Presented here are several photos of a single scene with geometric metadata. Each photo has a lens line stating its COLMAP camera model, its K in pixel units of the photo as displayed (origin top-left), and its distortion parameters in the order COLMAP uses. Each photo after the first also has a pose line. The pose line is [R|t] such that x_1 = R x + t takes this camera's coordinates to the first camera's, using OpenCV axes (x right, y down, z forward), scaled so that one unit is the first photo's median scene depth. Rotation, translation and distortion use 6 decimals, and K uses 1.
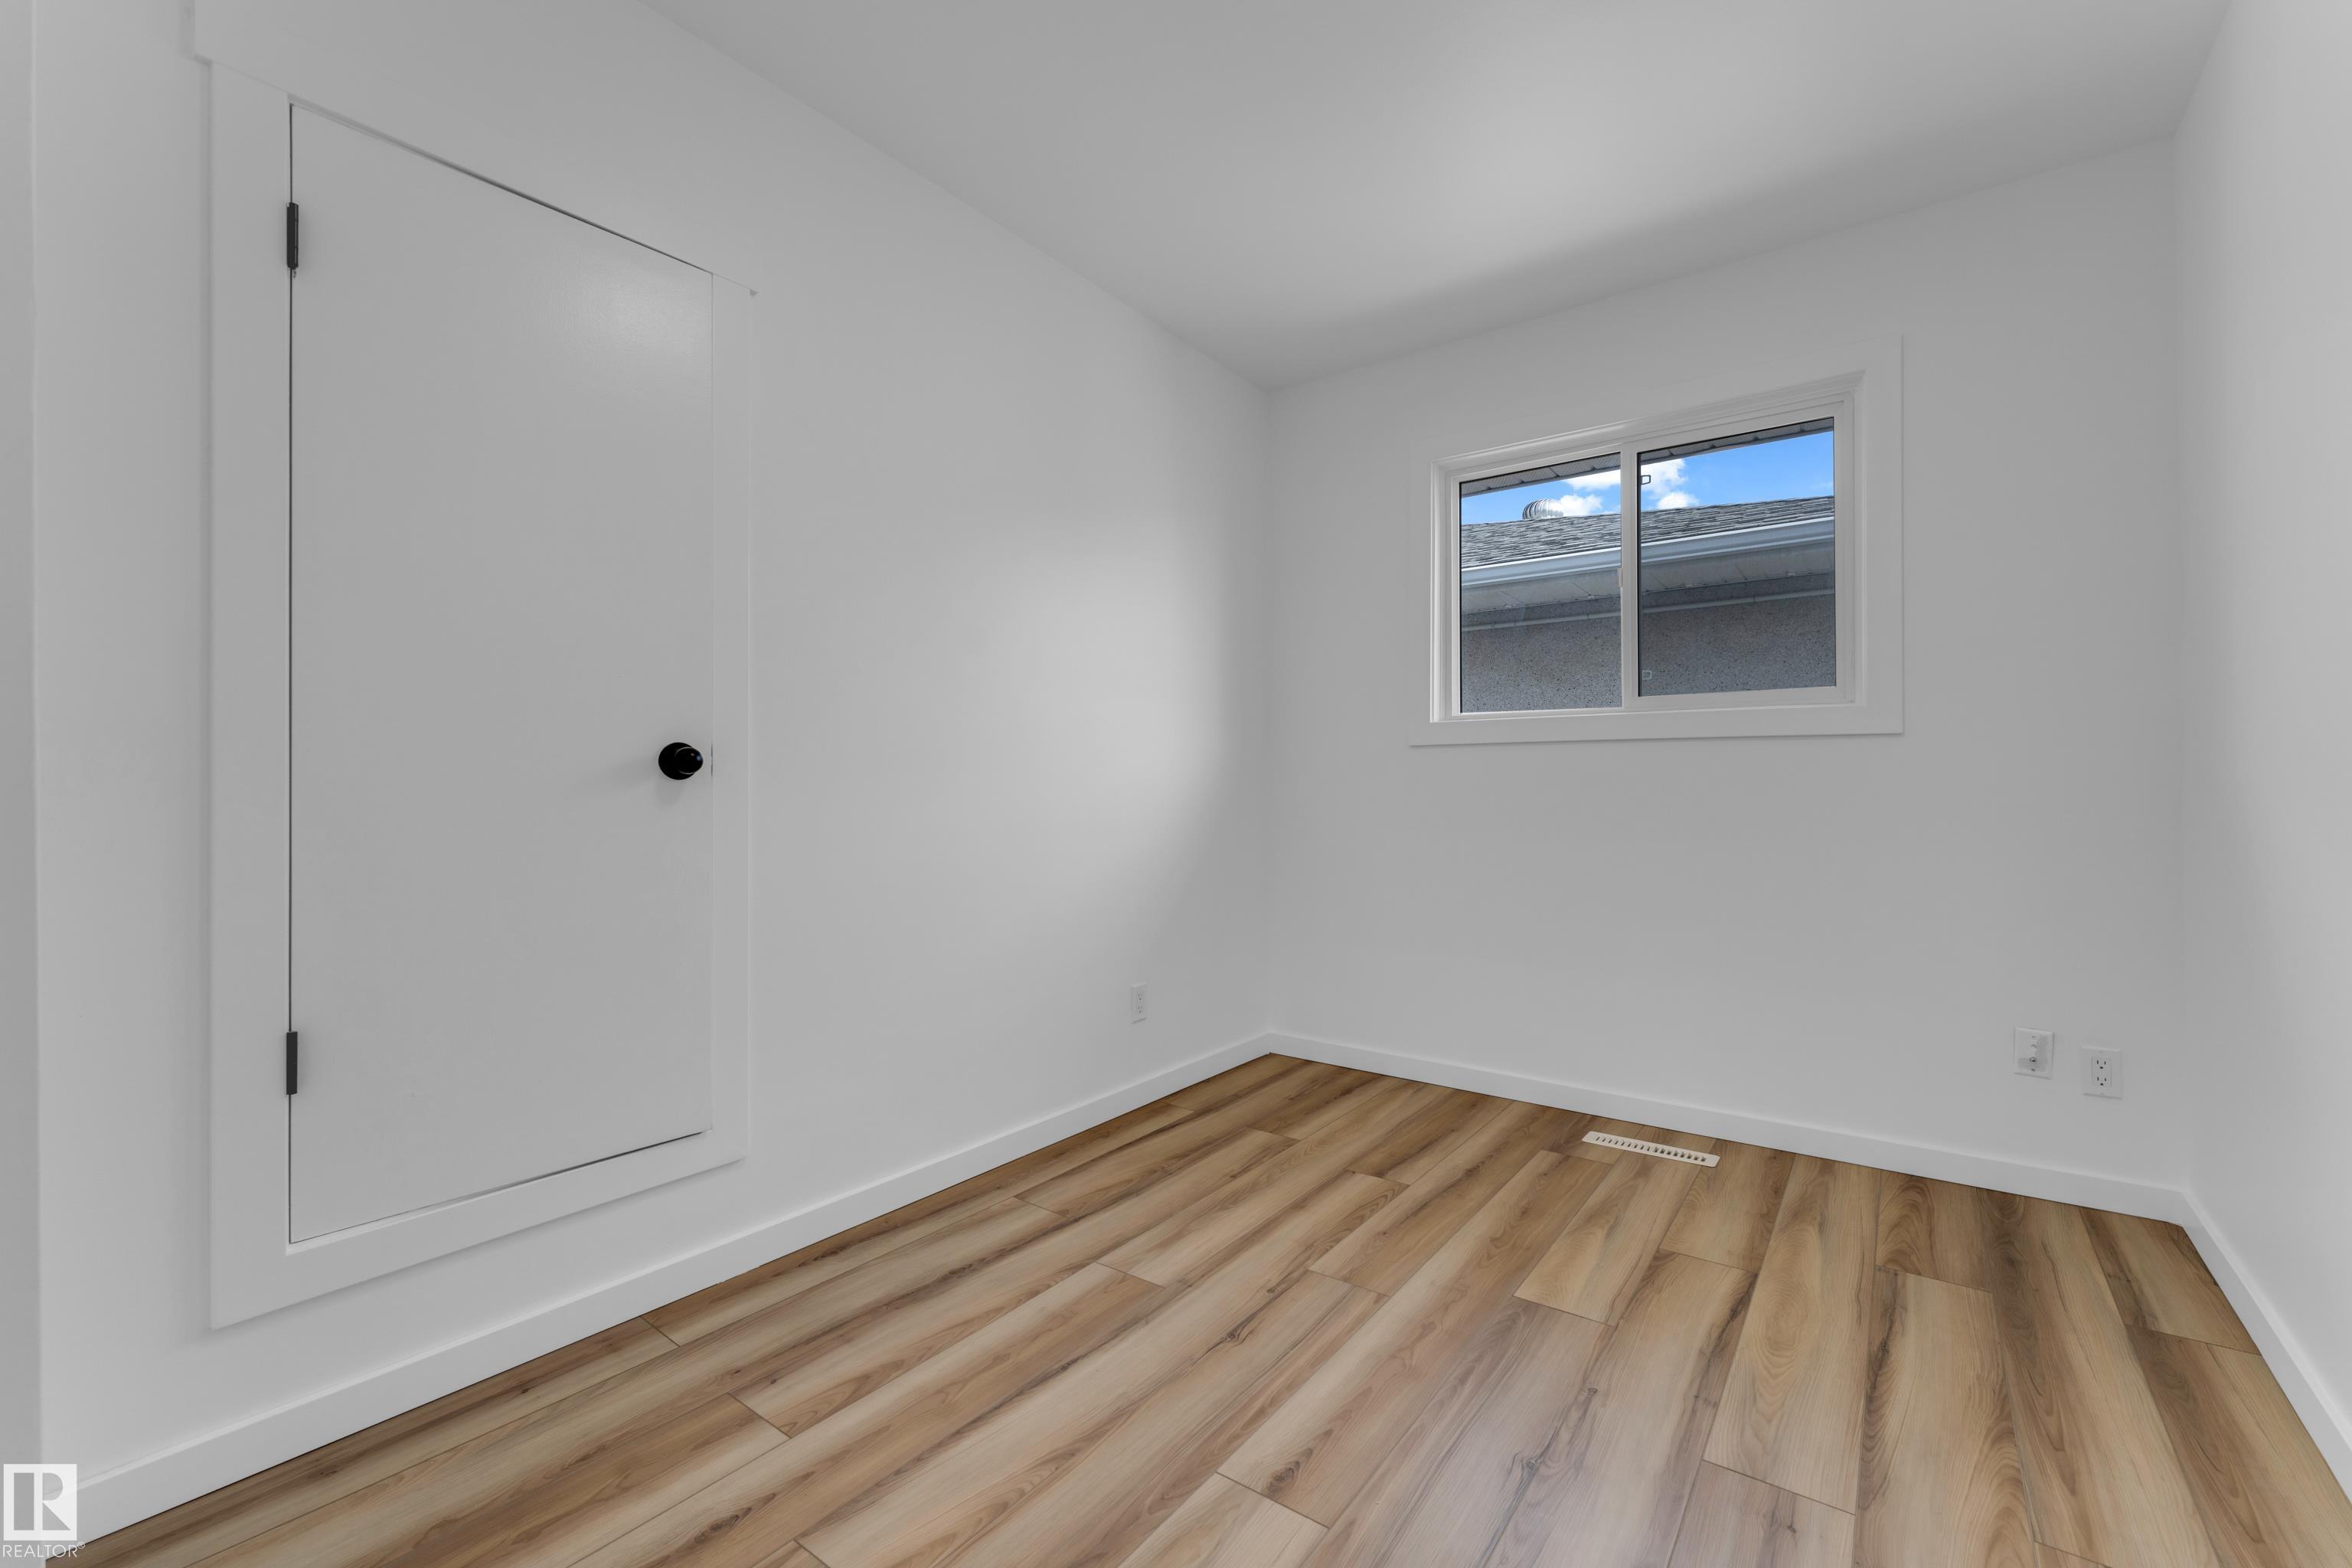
lens RADIAL K [[958.6, 0, 1176.0], [0, 958.6, 784.0], [0, 0, 1]] dist [-0.000382, 0.000015]
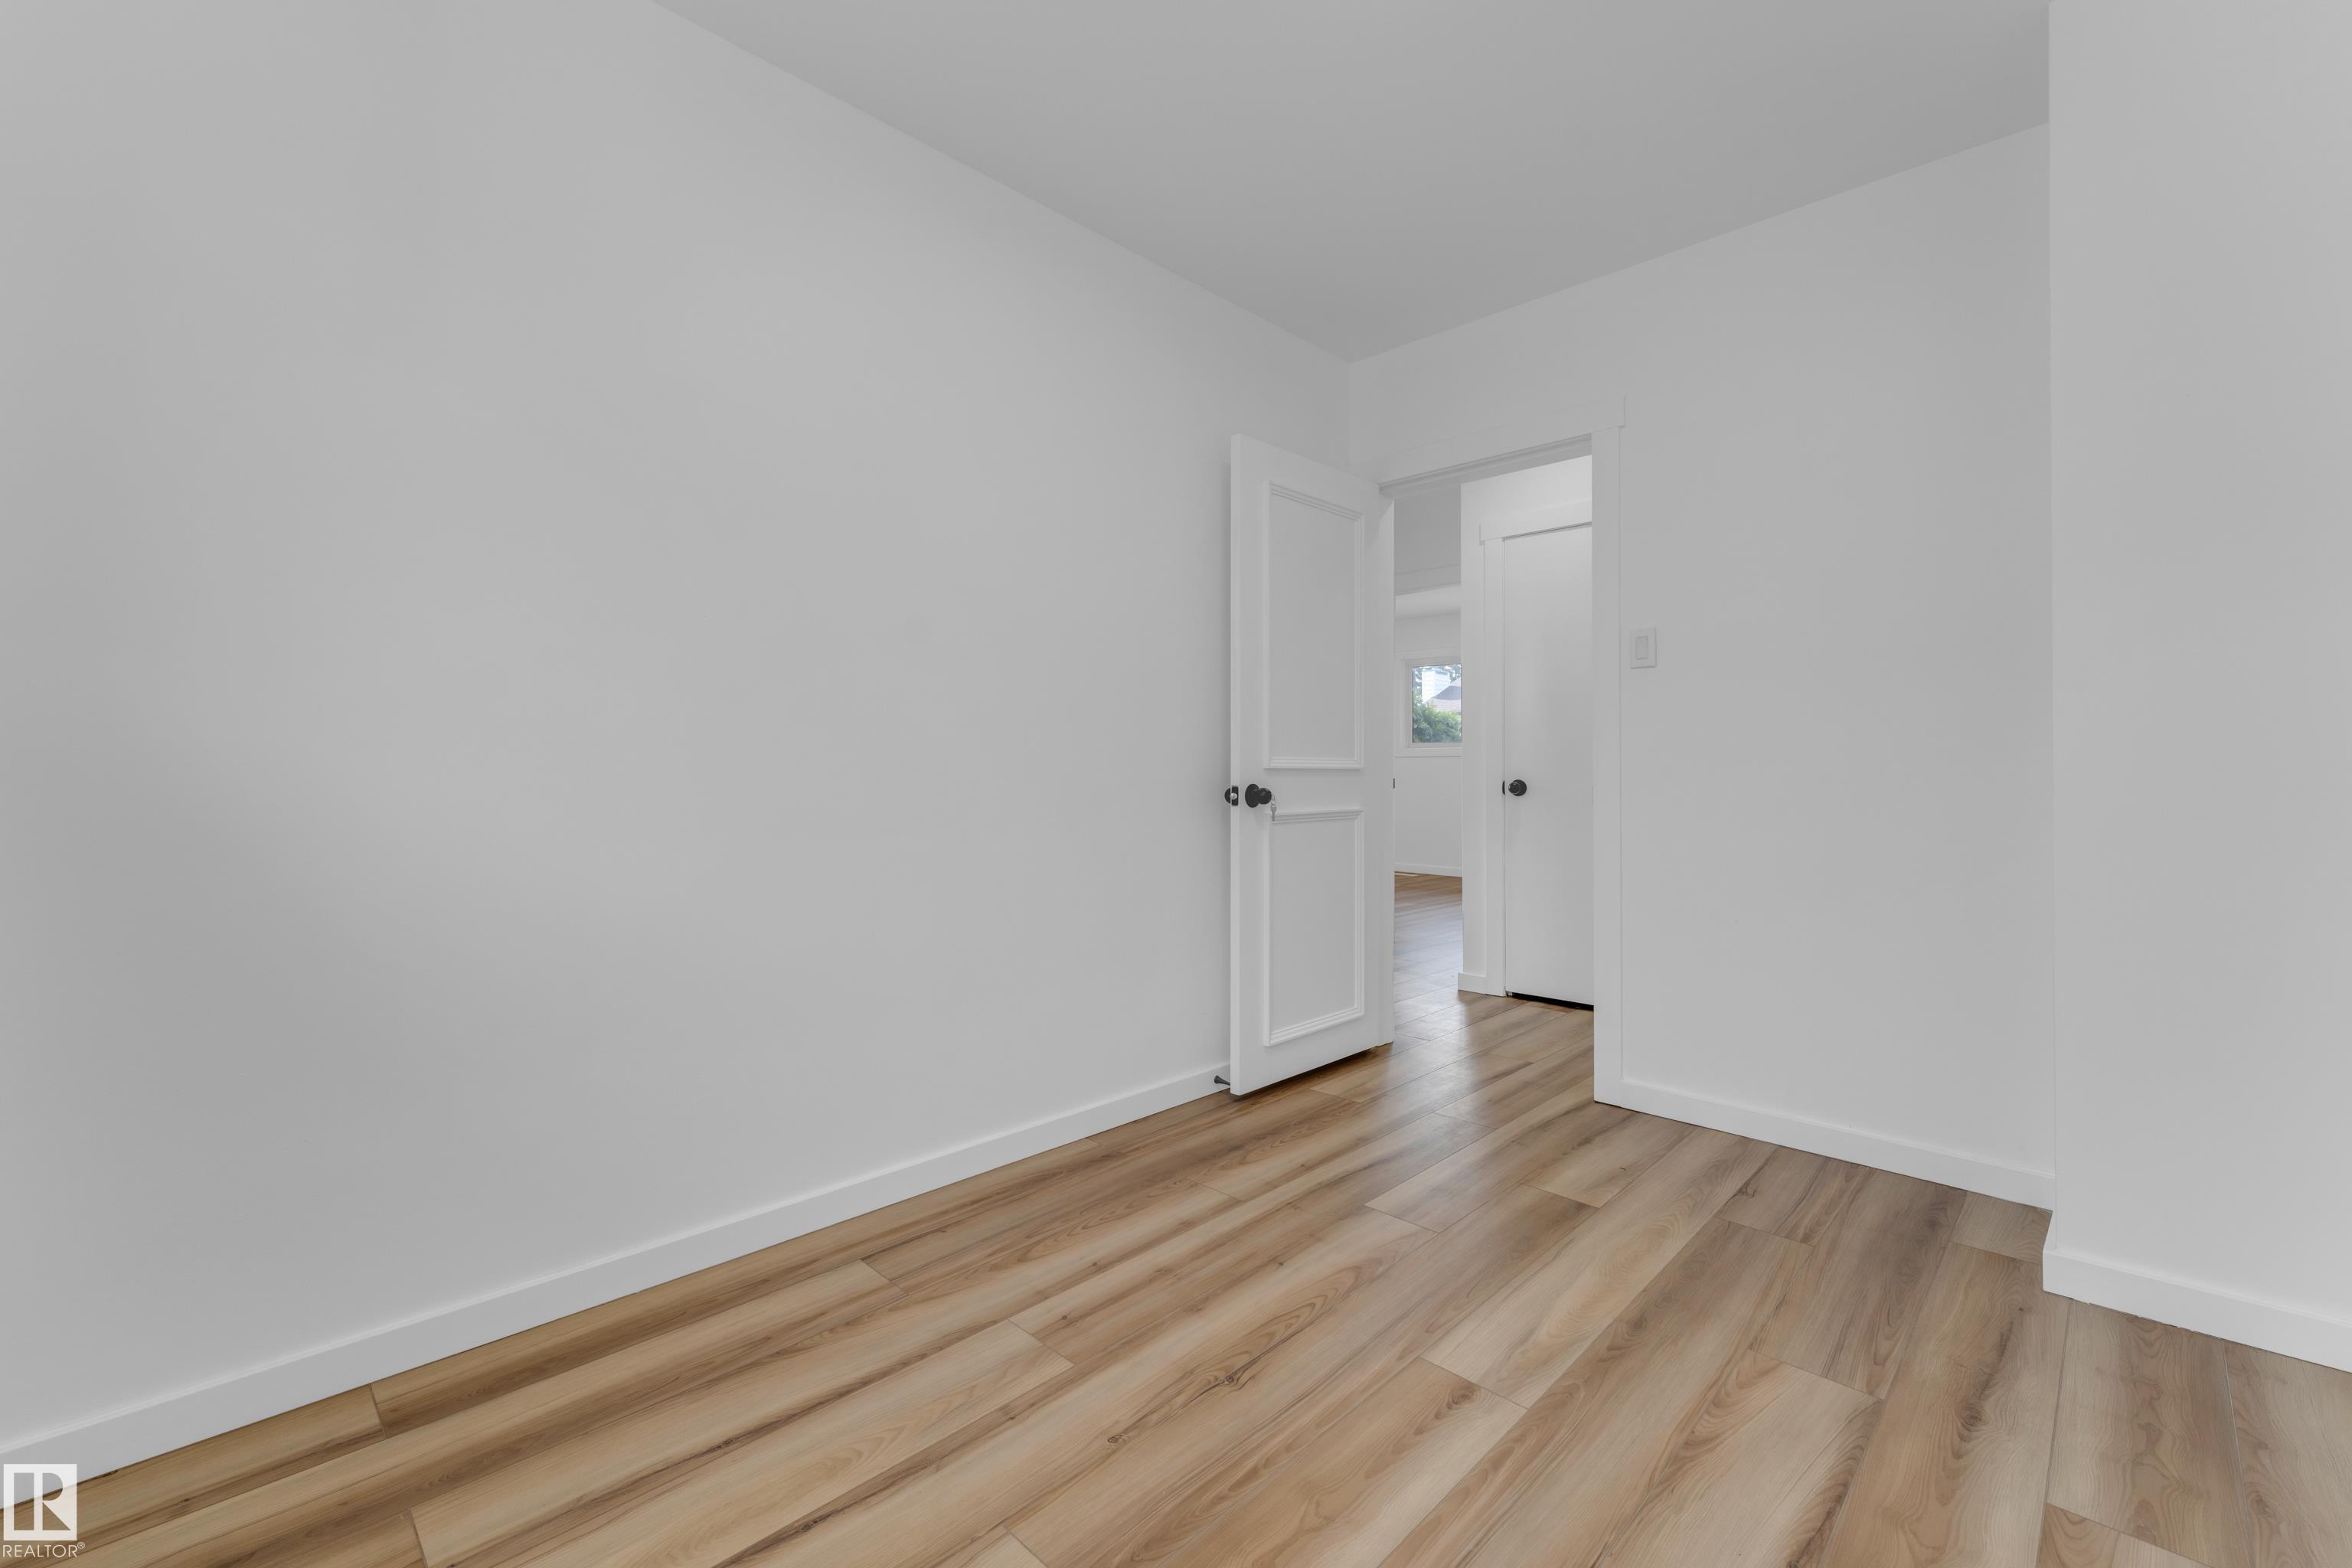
lens RADIAL K [[958.6, 0, 1176.0], [0, 958.6, 784.0], [0, 0, 1]] dist [-0.000382, 0.000015]
pose [[-0.995012, -0.002426, 0.099725, 0.302800], [-0.000933, 0.999887, 0.015018, 0.014653], [-0.099750, 0.014850, -0.994902, 1.943734]]
